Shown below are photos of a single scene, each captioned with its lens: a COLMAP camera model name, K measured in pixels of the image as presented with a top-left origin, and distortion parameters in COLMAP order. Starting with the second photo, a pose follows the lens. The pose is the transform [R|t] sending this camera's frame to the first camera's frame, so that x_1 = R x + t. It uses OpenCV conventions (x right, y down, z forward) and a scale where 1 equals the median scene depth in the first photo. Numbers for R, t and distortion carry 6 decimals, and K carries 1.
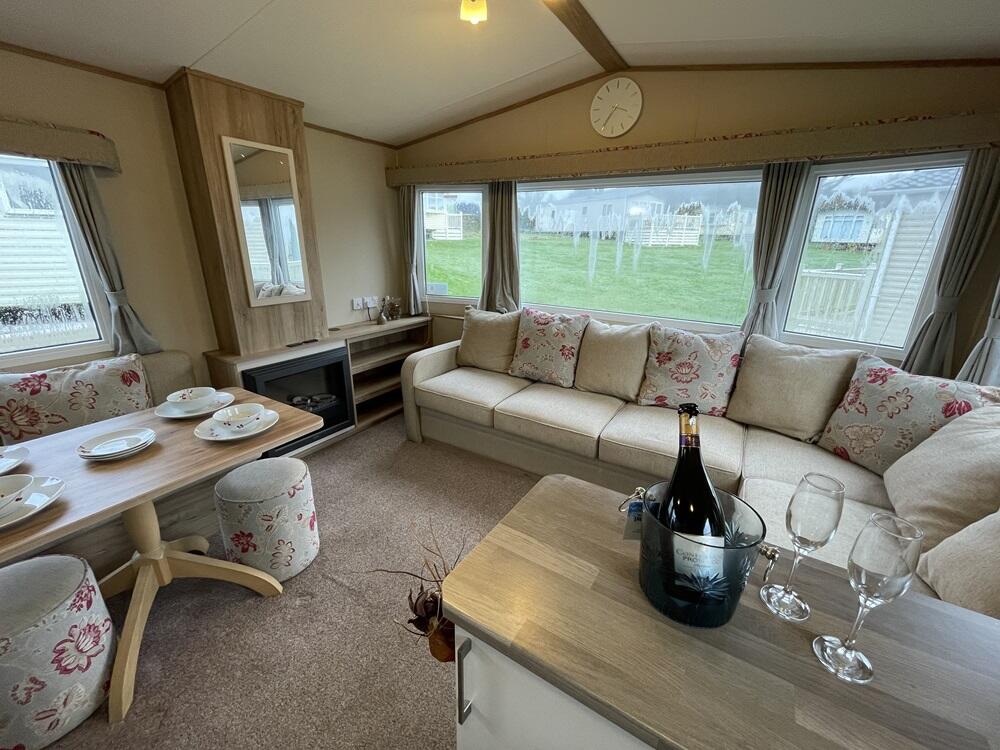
lens RADIAL K [[405.7, 0, 499.8], [0, 405.7, 373.0], [0, 0, 1]] dist [-0.003346, -0.000406]
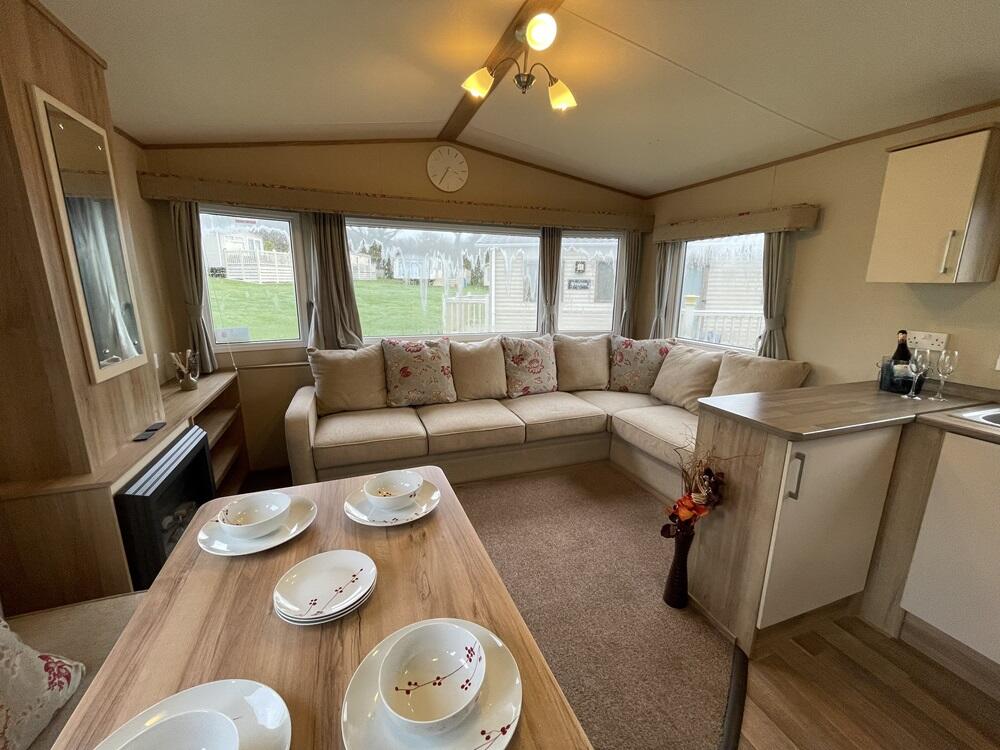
lens RADIAL K [[405.7, 0, 500.3], [0, 405.7, 375.3], [0, 0, 1]] dist [-0.003346, -0.000406]
pose [[0.609535, -0.186562, 0.770494, -0.662372], [0.248020, 0.968002, 0.038178, -0.051539], [-0.752963, 0.167827, 0.636303, 0.191286]]
